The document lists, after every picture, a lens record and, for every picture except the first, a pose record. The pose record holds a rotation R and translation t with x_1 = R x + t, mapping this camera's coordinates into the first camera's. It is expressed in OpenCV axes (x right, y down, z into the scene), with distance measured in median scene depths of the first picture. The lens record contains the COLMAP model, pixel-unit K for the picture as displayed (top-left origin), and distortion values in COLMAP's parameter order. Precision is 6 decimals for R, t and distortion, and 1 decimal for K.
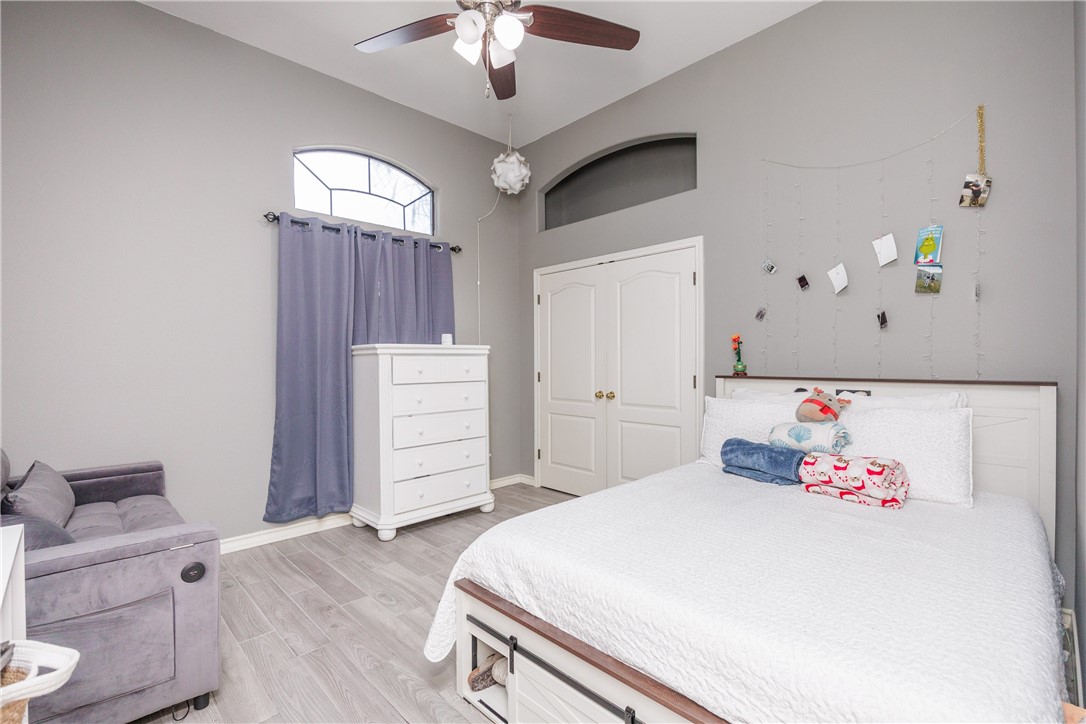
lens RADIAL K [[494.2, 0, 543.0], [0, 494.2, 362.0], [0, 0, 1]] dist [-0.002497, -0.000265]
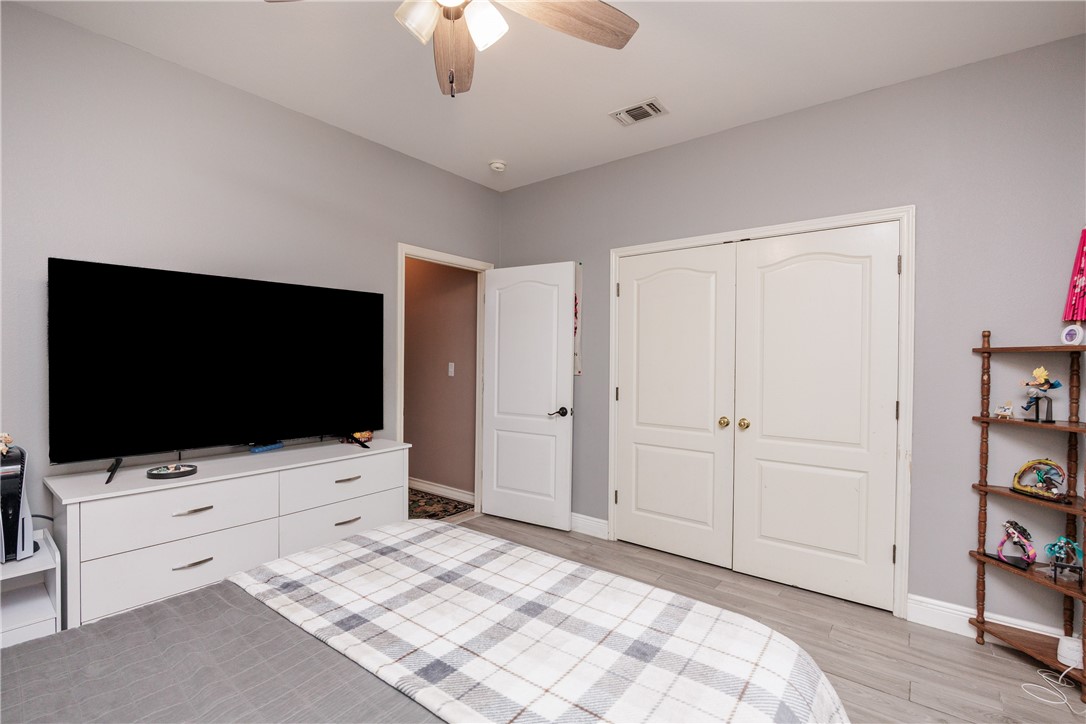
lens RADIAL K [[494.2, 0, 543.0], [0, 494.2, 362.0], [0, 0, 1]] dist [-0.002497, -0.000265]
pose [[0.989653, 0.005378, 0.143378, -0.251196], [-0.007199, 0.999900, 0.012184, -0.028944], [-0.143298, -0.013090, 0.989593, 0.310347]]
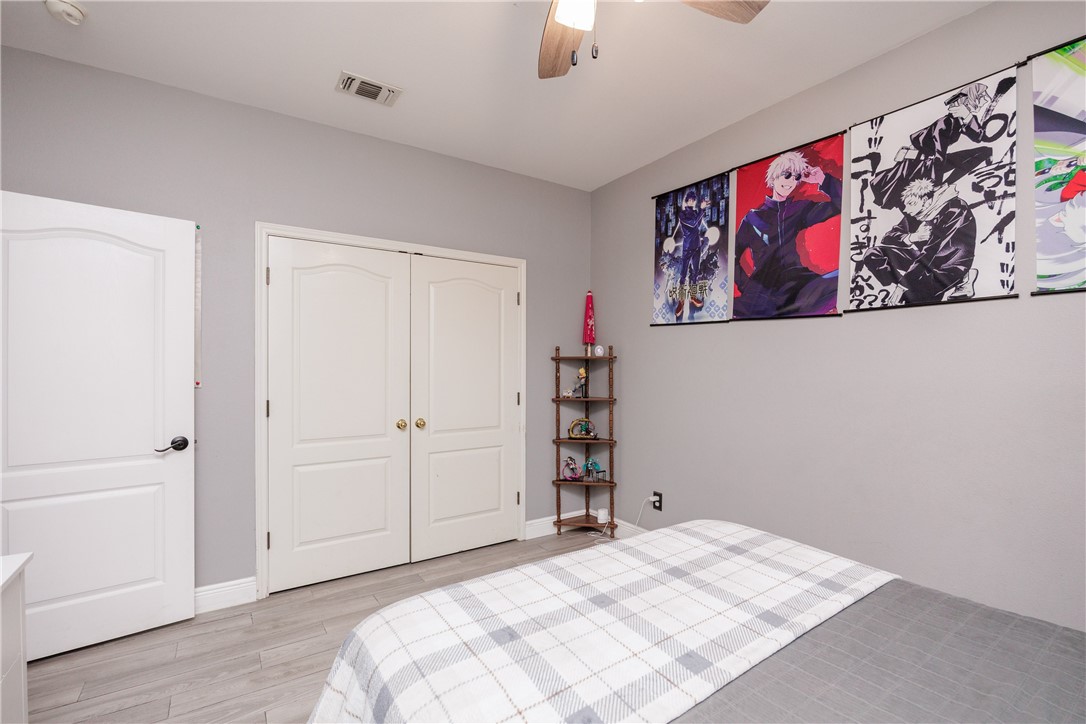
lens RADIAL K [[491.2, 0, 544.8], [0, 491.2, 366.0], [0, 0, 1]] dist [-0.002347, -0.000166]
pose [[0.172105, 0.001292, 0.985078, -0.581842], [-0.005789, 0.999983, -0.000300, -0.023818], [-0.985062, -0.005651, 0.172110, 0.642970]]
